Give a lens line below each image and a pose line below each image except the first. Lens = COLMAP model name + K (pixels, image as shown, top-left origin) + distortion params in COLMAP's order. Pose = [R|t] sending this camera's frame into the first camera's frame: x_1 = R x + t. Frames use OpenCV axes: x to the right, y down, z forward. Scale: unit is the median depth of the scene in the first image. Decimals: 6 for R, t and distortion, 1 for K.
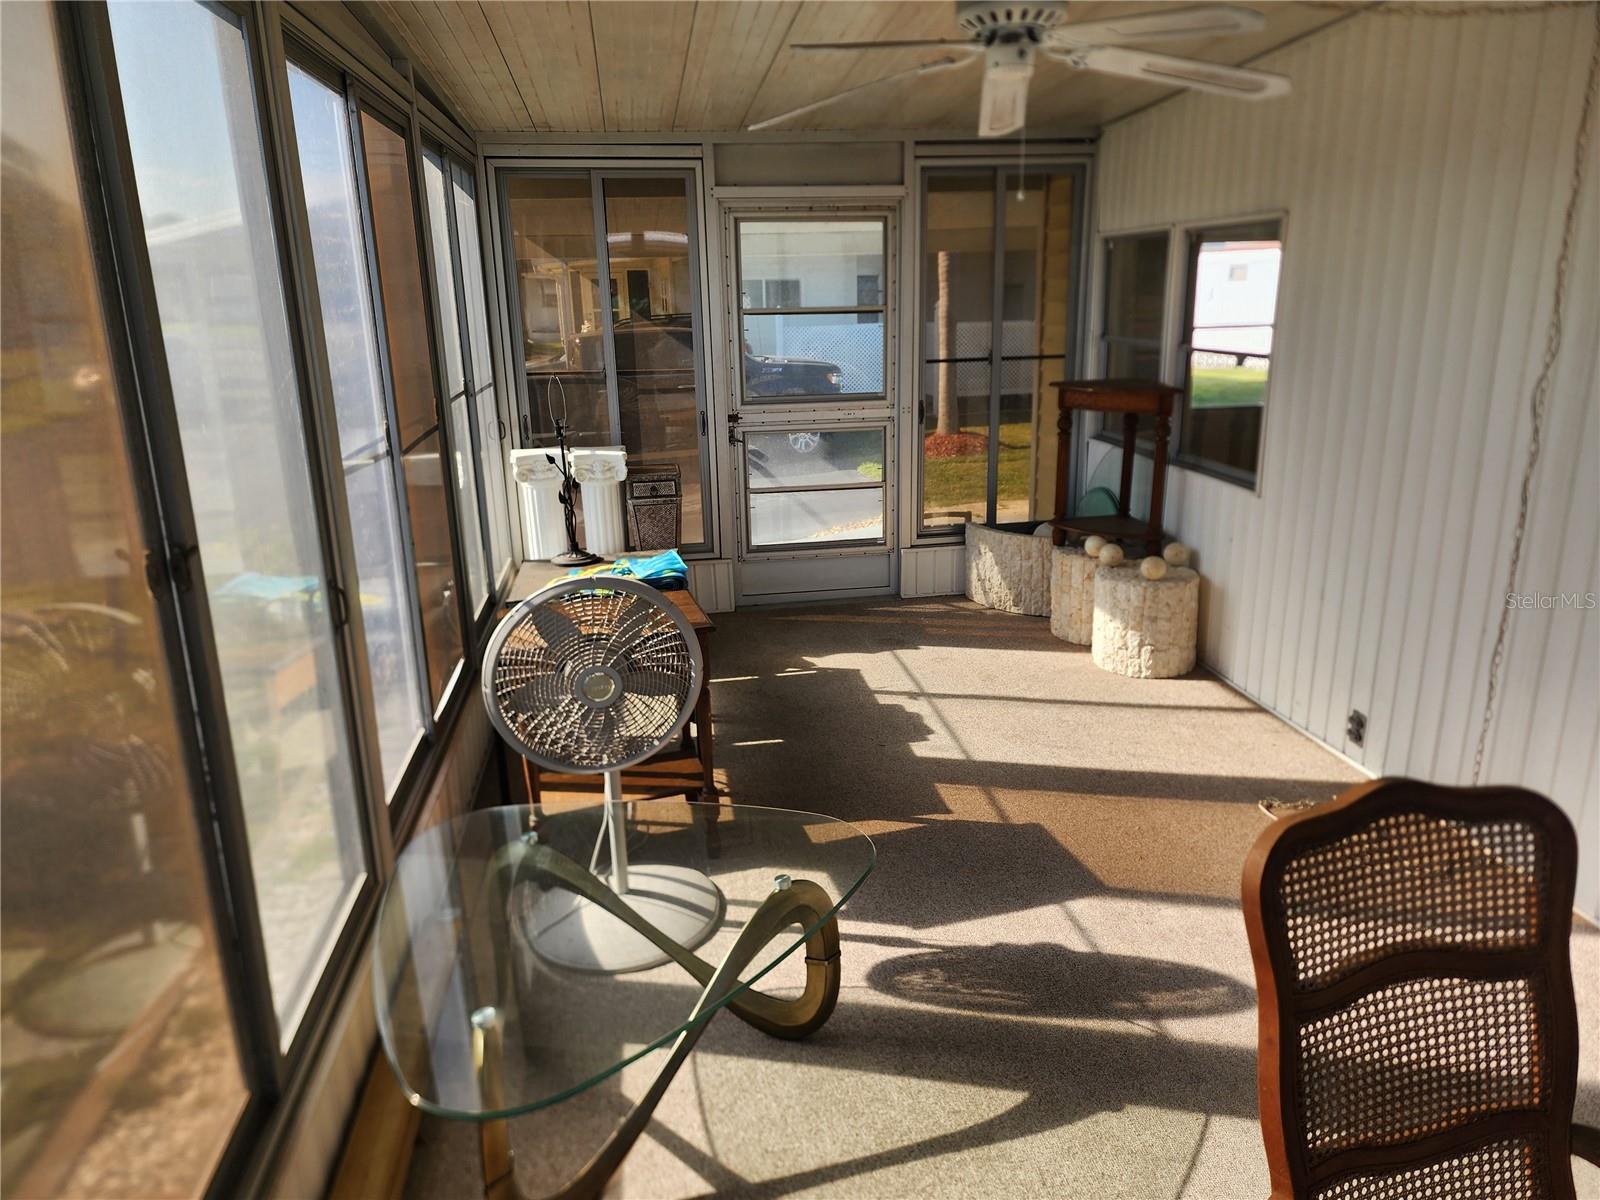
lens RADIAL K [[1074.1, 0, 803.1], [0, 1074.1, 596.4], [0, 0, 1]] dist [0.038982, -0.017996]
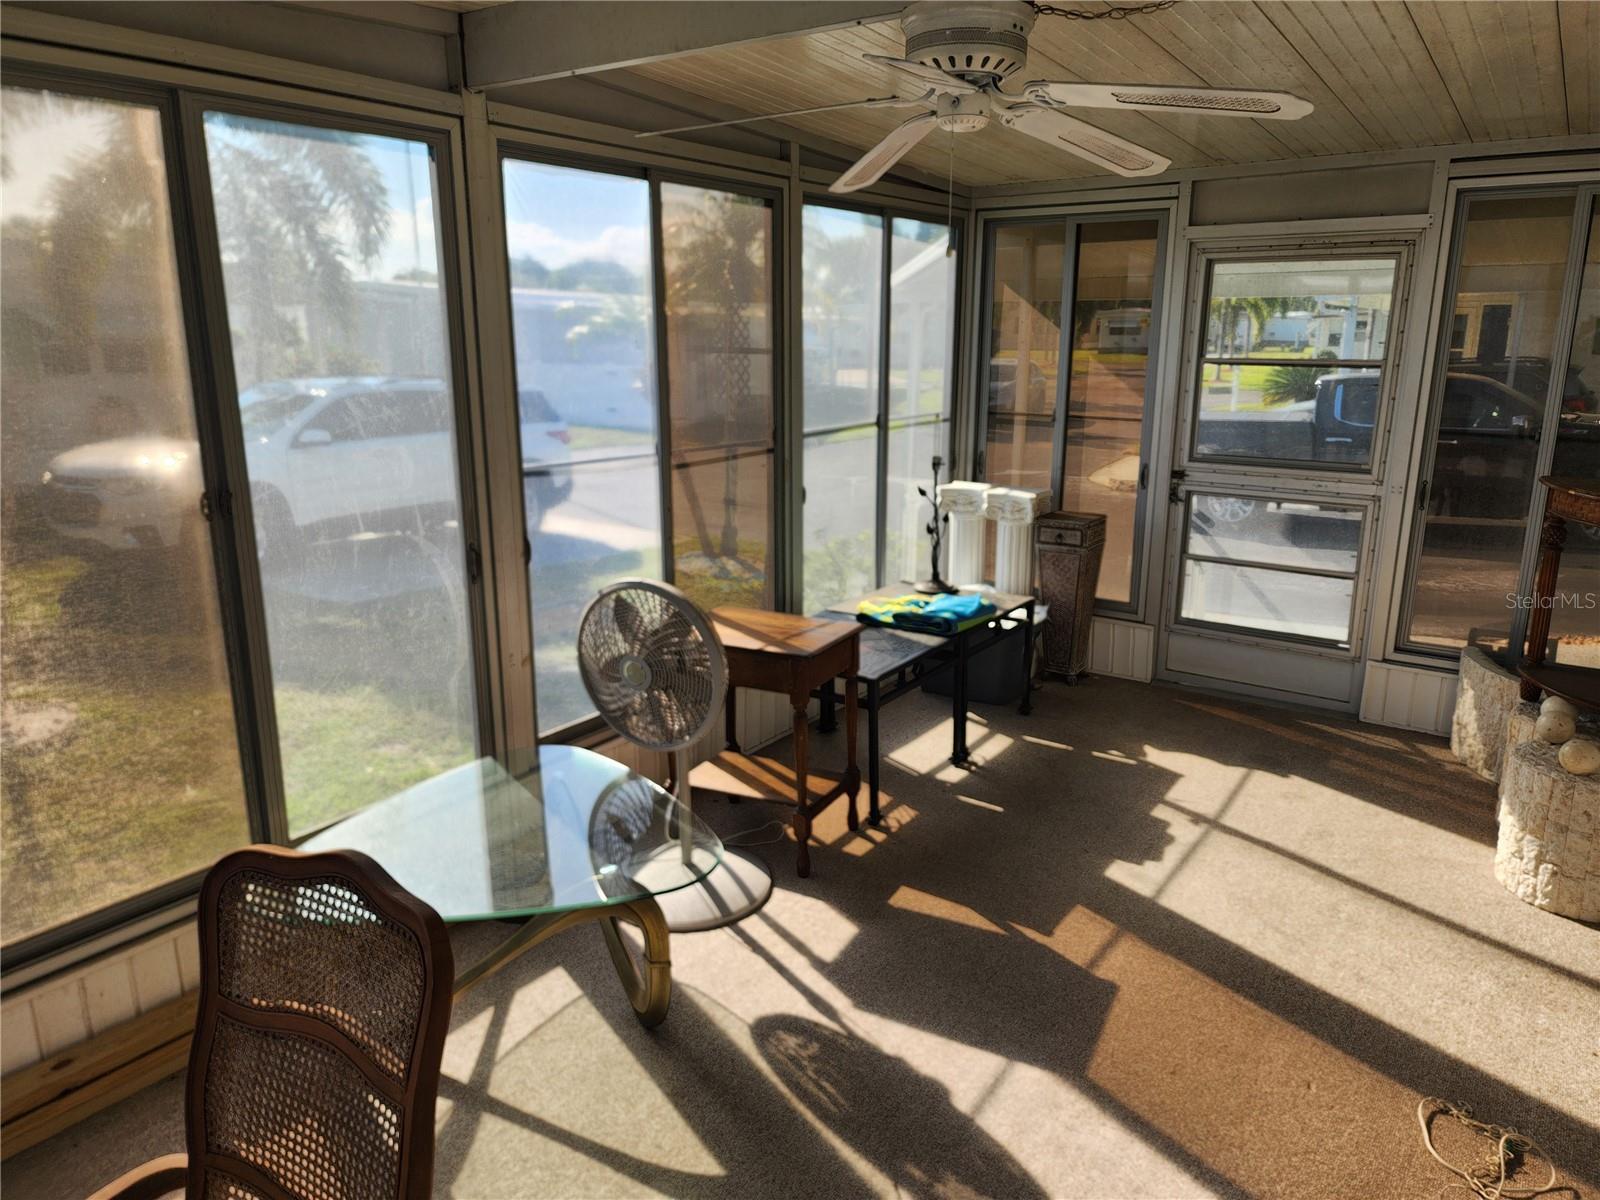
lens RADIAL K [[1074.1, 0, 764.6], [0, 1074.1, 587.3], [0, 0, 1]] dist [0.038982, -0.017996]
pose [[0.711183, 0.188326, -0.677313, 0.365460], [-0.210400, 0.976308, 0.050540, -0.051539], [0.670784, 0.106563, 0.733957, 0.116467]]
